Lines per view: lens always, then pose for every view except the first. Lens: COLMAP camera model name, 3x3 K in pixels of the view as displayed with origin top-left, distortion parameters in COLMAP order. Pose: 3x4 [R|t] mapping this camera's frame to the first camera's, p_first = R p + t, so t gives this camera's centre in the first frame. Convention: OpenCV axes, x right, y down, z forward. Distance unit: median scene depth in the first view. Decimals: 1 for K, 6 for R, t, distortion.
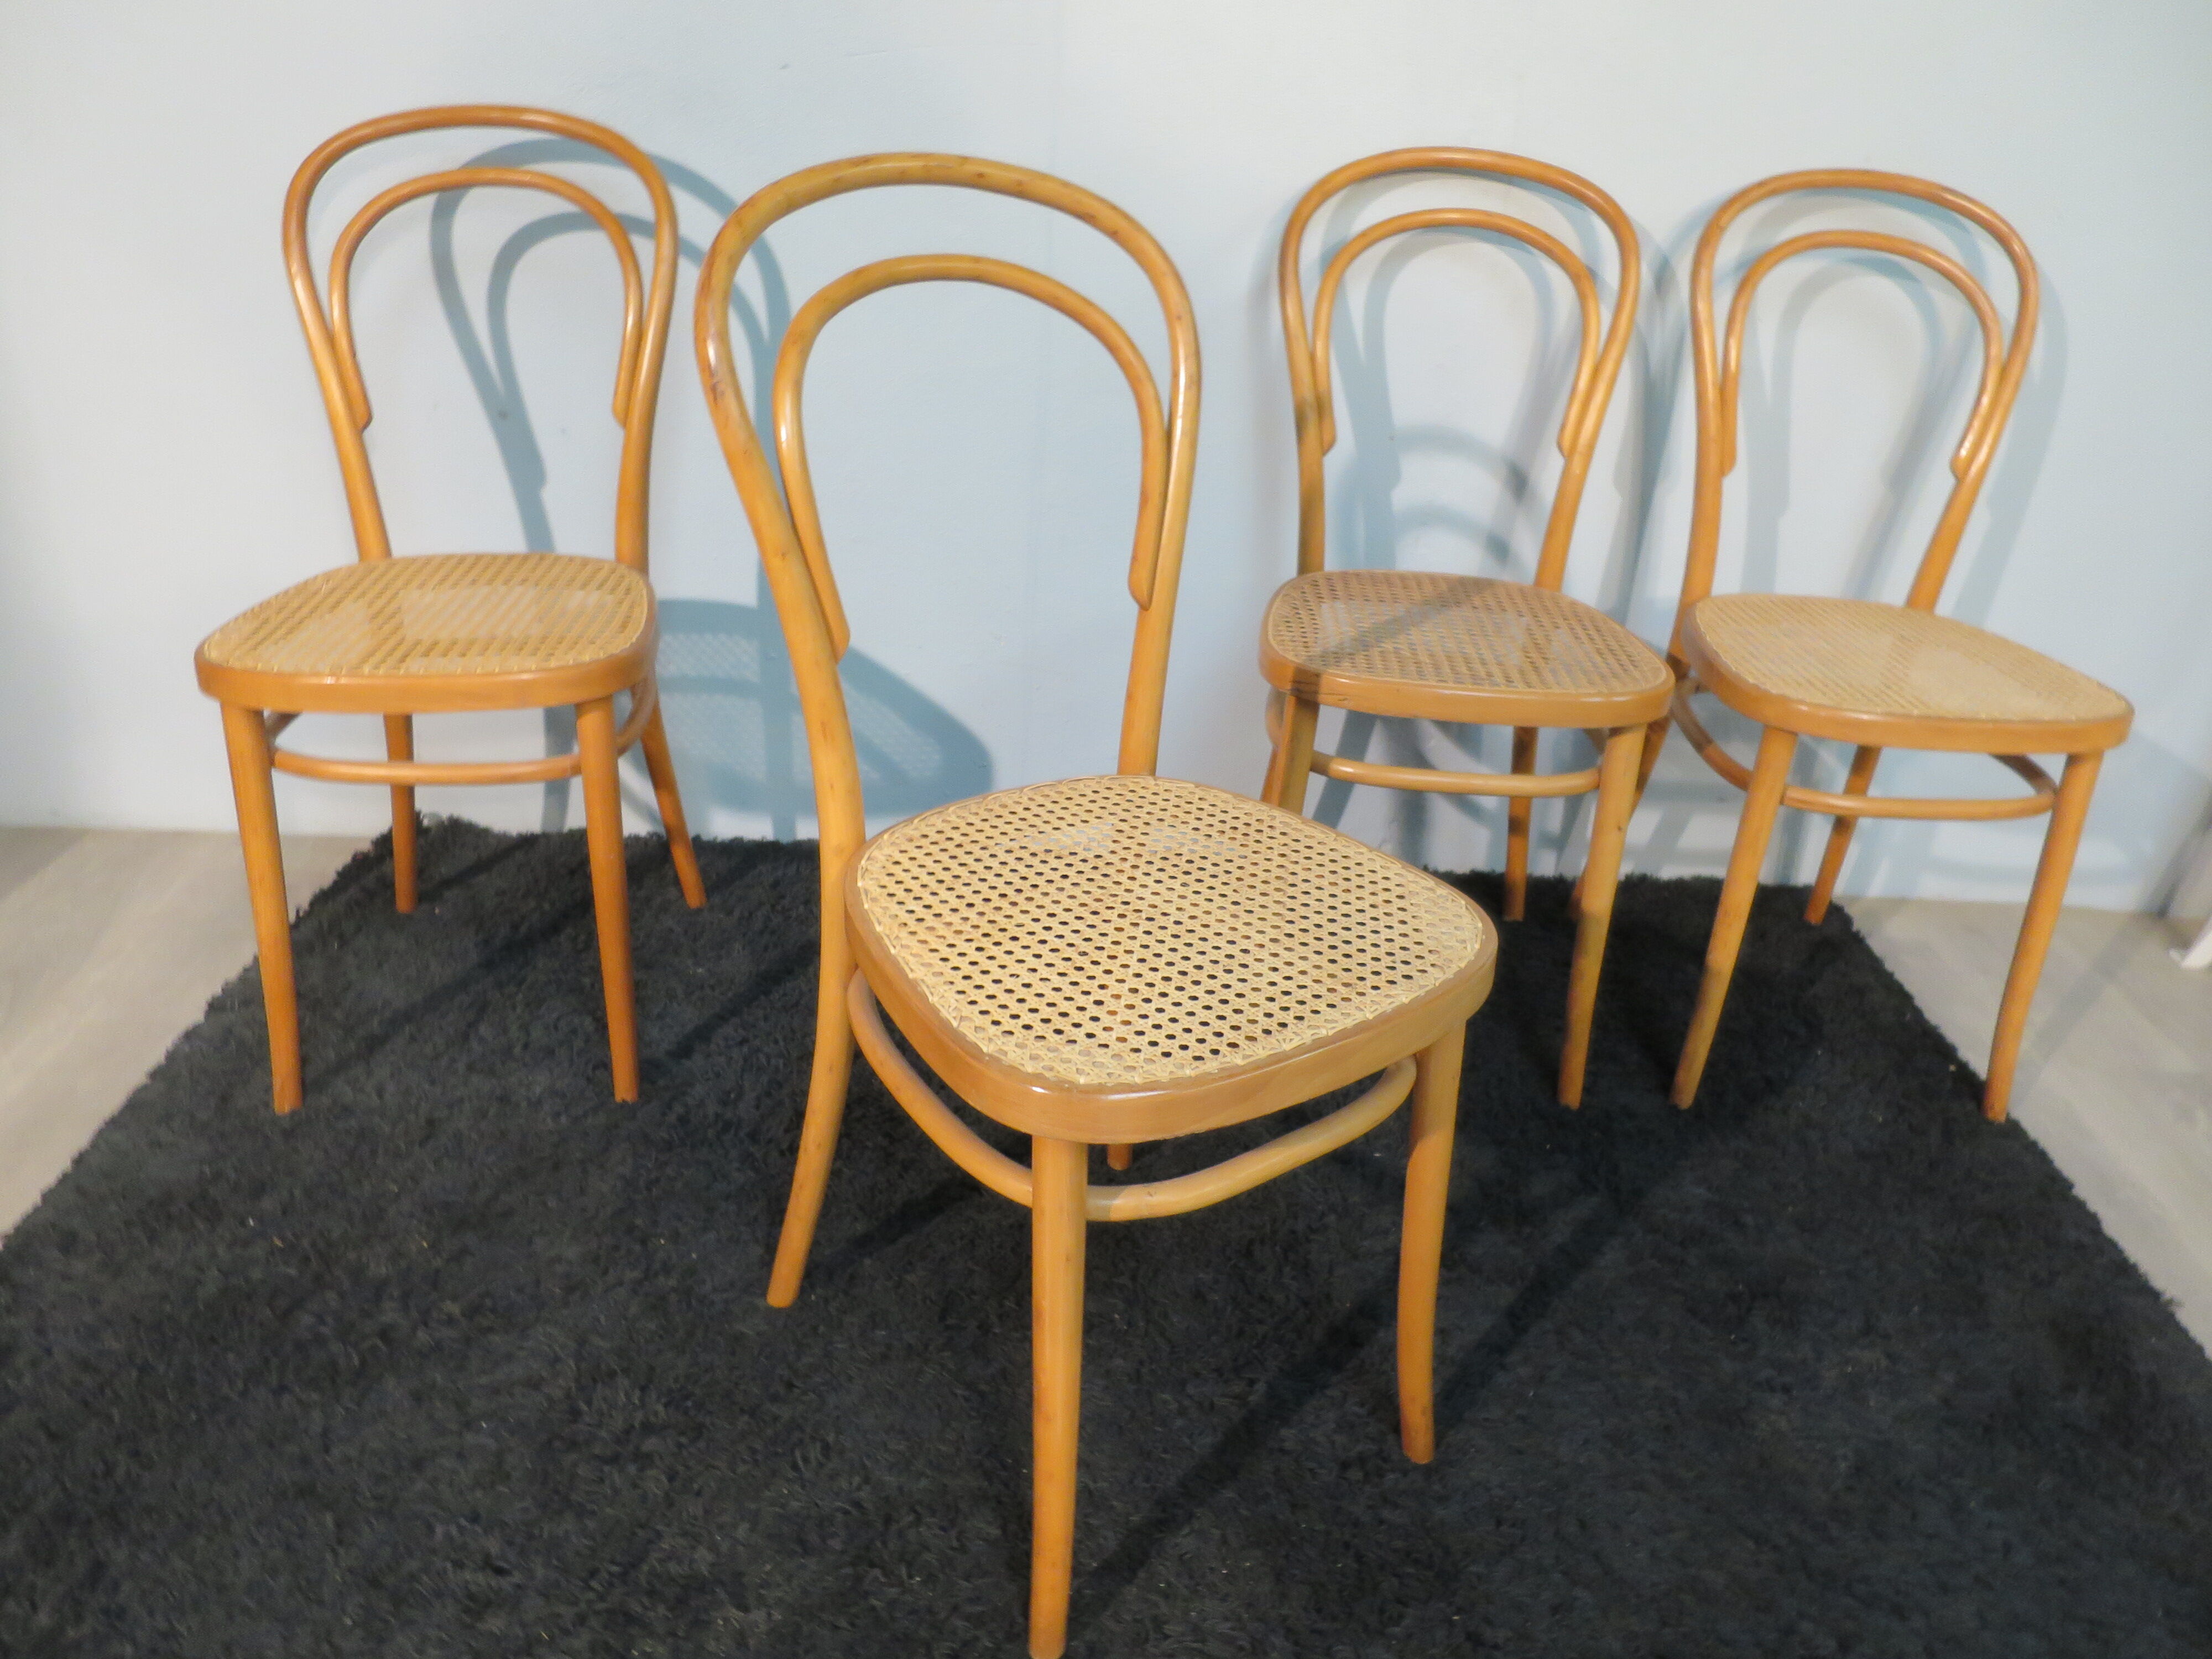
lens RADIAL K [[1596.4, 0, 1106.0], [0, 1596.4, 829.5], [0, 0, 1]] dist [-0.039127, 0.008444]
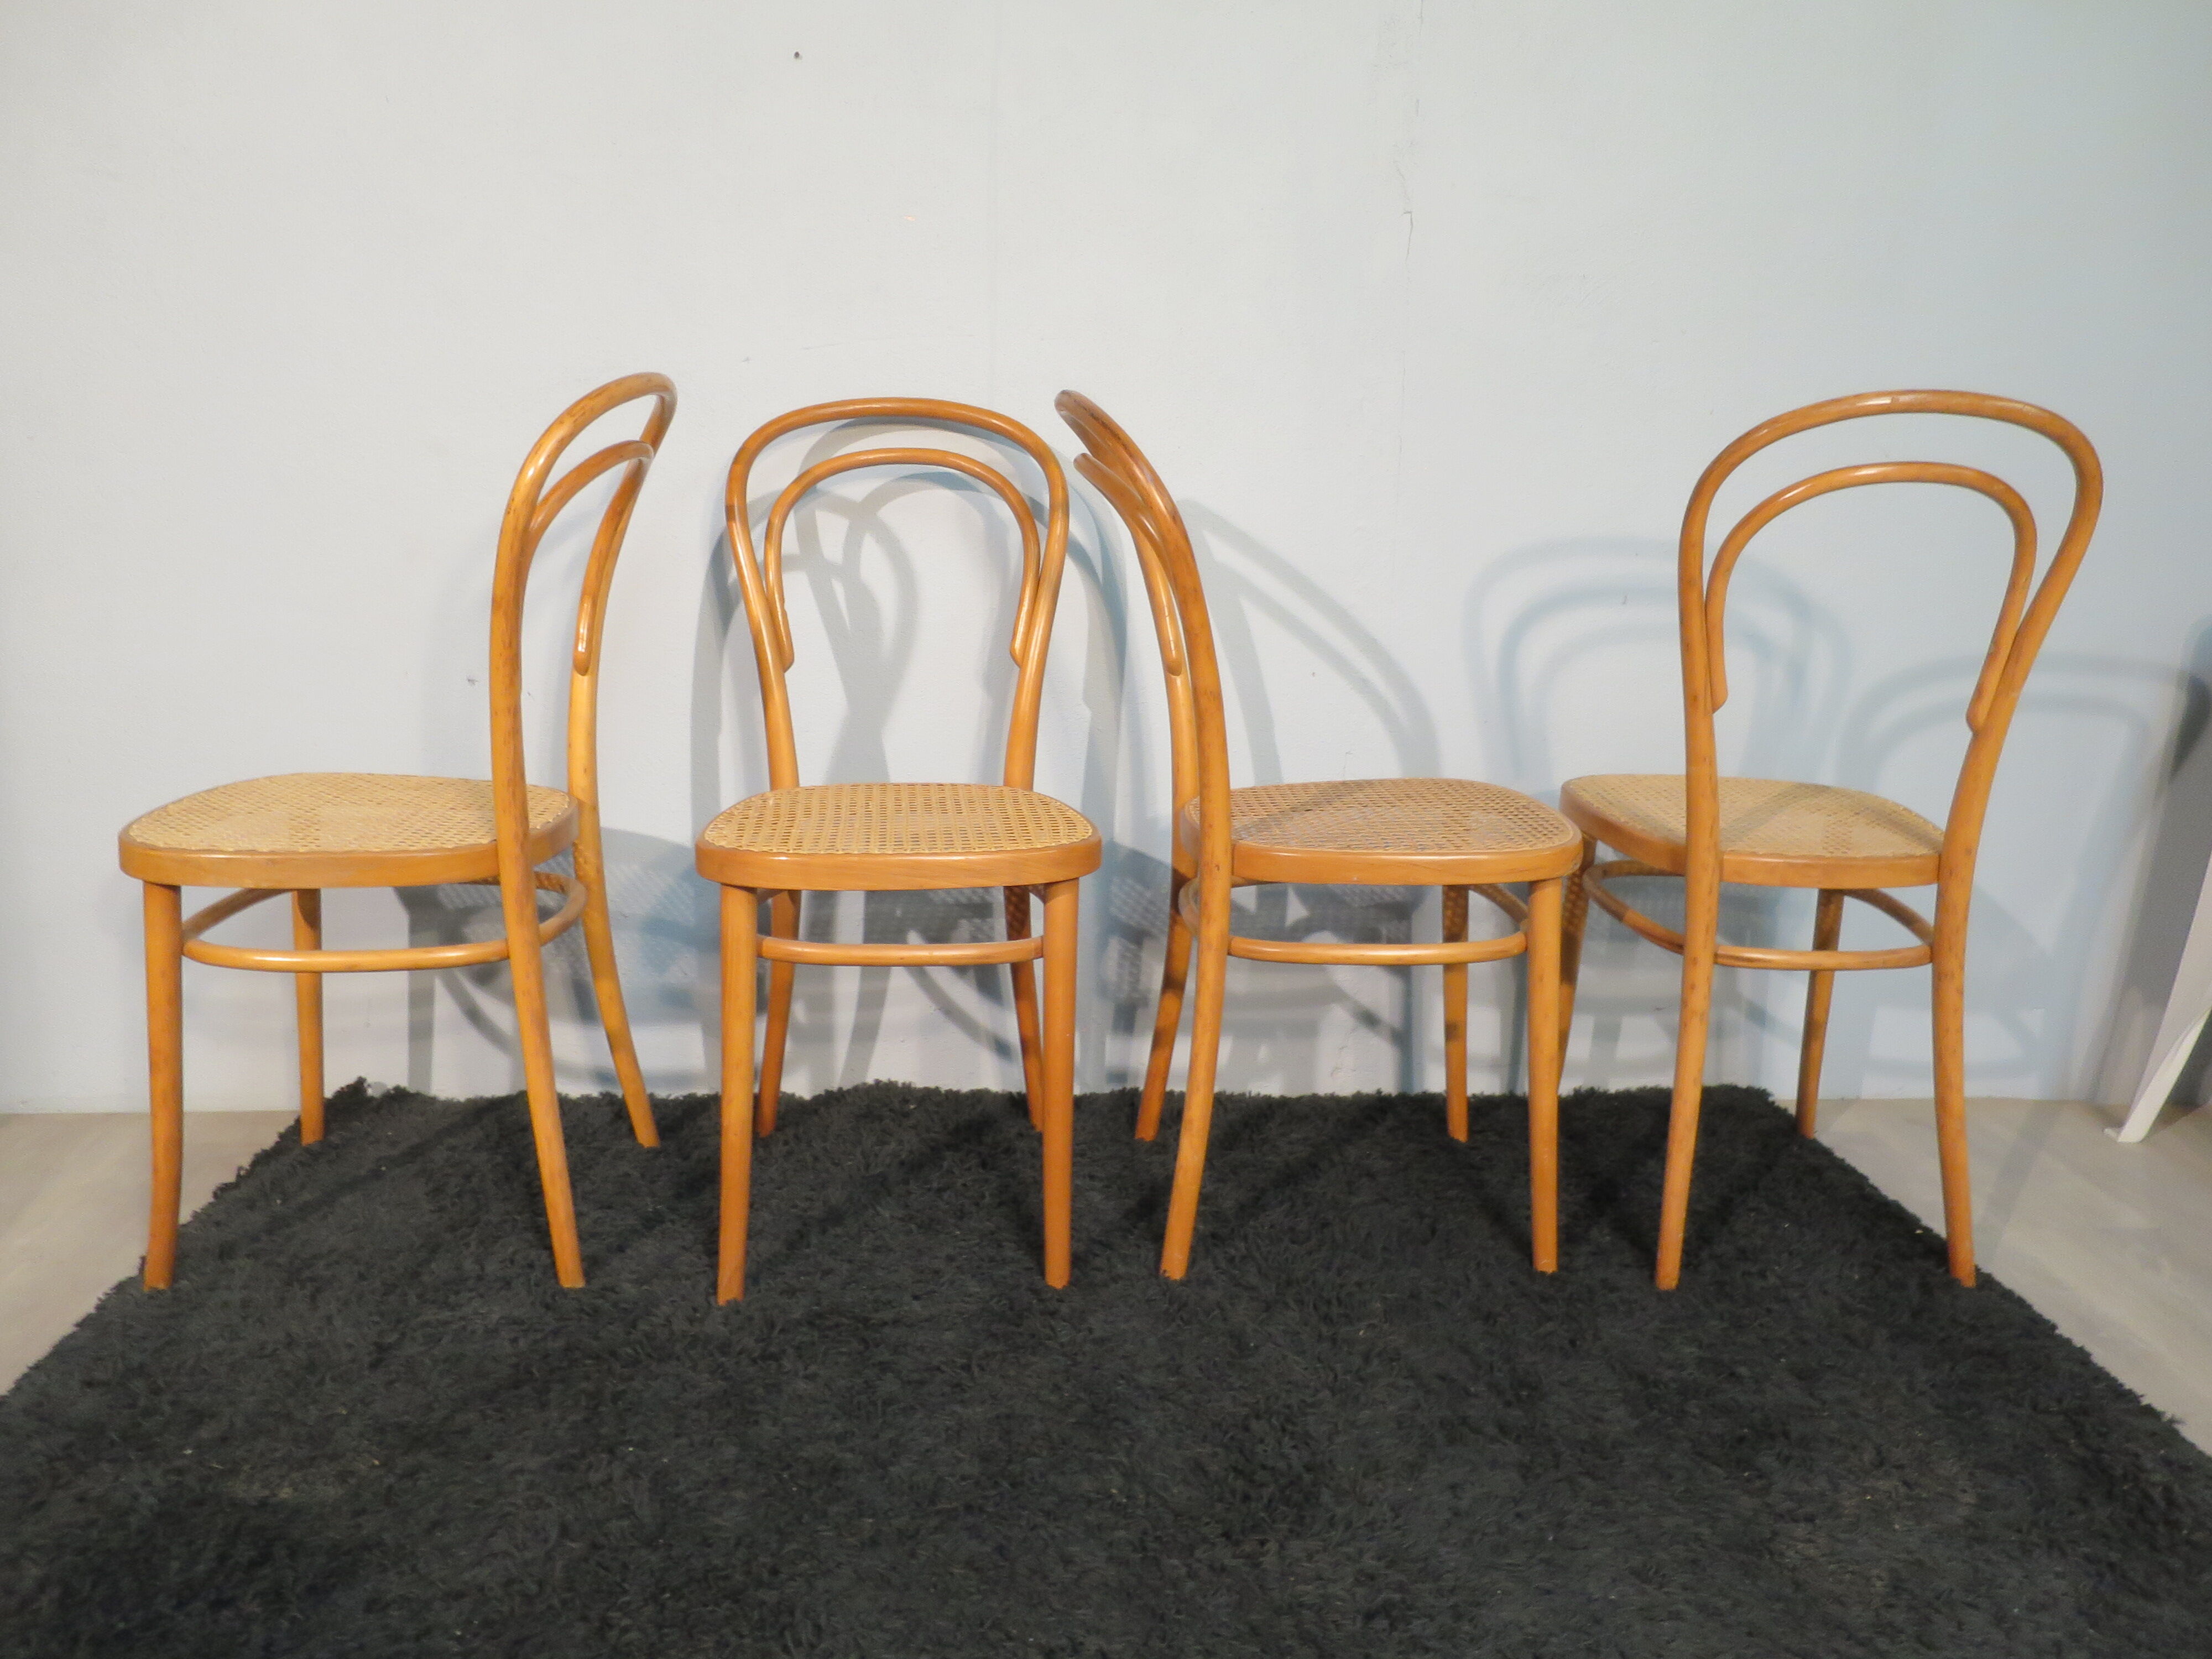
lens RADIAL K [[1596.4, 0, 1106.0], [0, 1596.4, 829.5], [0, 0, 1]] dist [-0.039127, 0.008444]
pose [[0.997507, -0.040858, 0.057544, -0.036013], [0.053457, 0.969767, -0.238108, 0.142297], [-0.046076, 0.240590, 0.969533, -0.018673]]
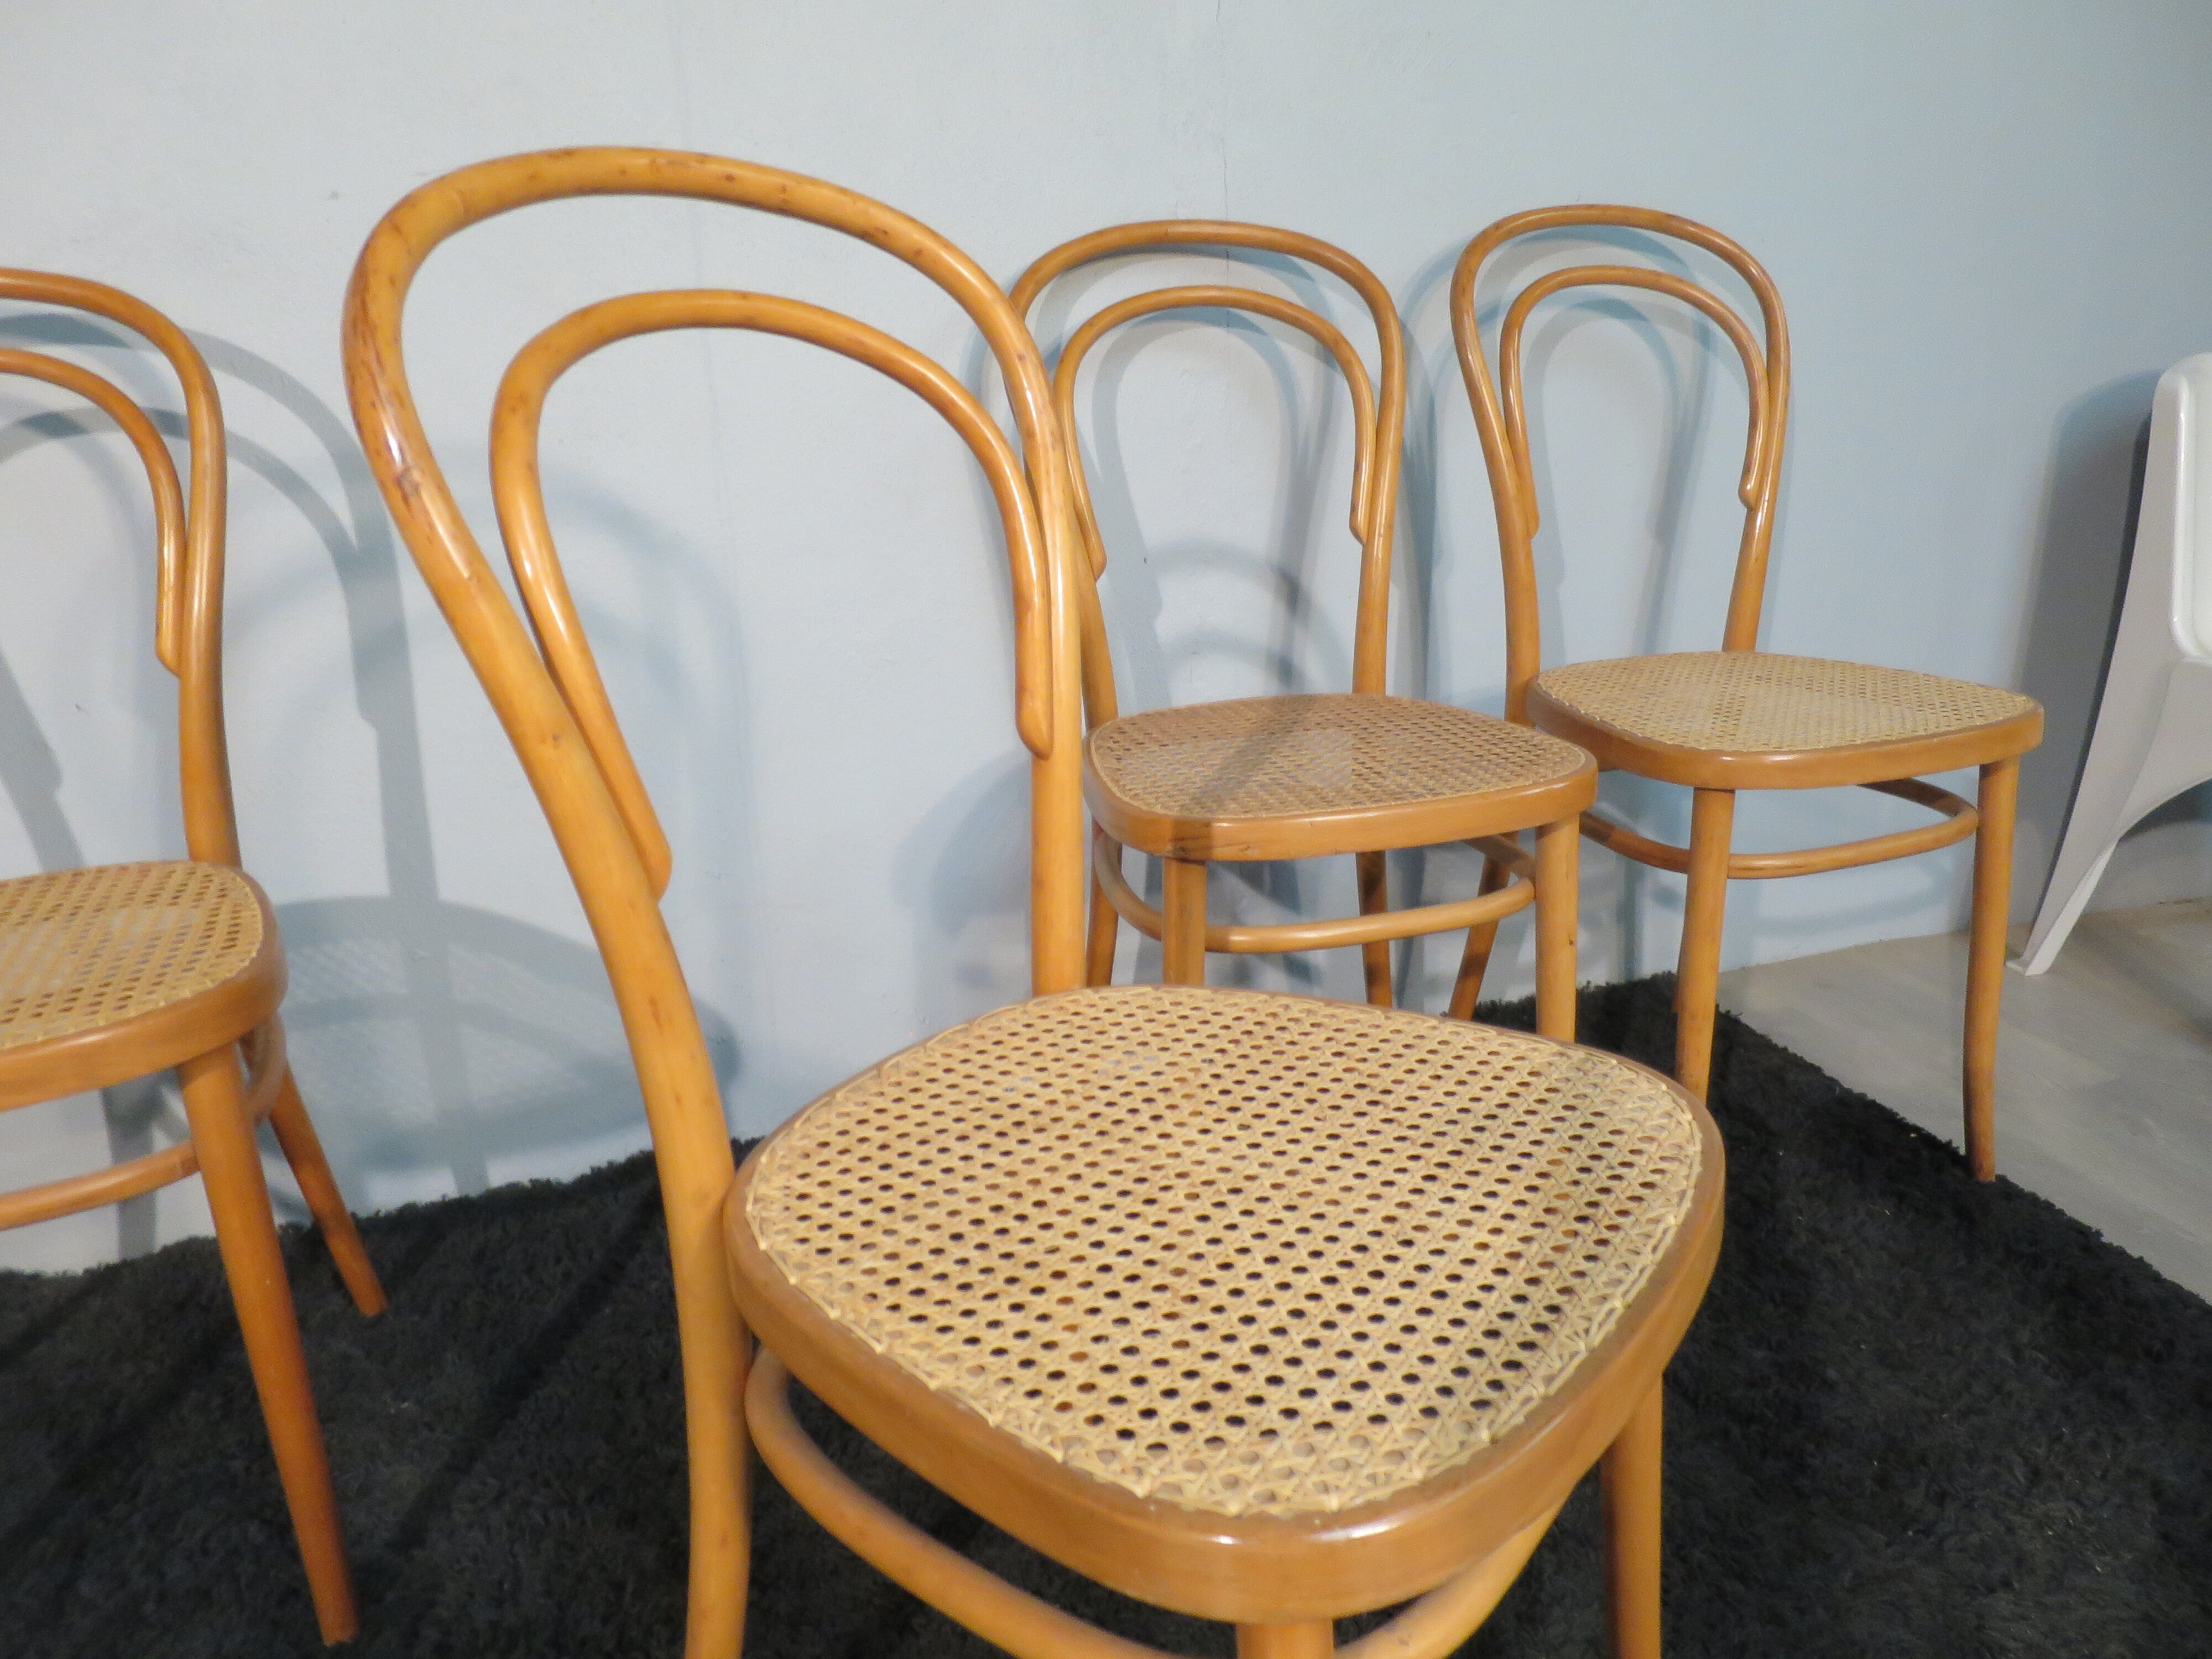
lens RADIAL K [[1596.4, 0, 1106.0], [0, 1596.4, 829.5], [0, 0, 1]] dist [-0.039127, 0.008444]
pose [[0.948588, -0.179806, 0.260481, -0.123980], [0.214502, 0.970359, -0.111324, -0.019279], [-0.232743, 0.161475, 0.959039, 0.275810]]
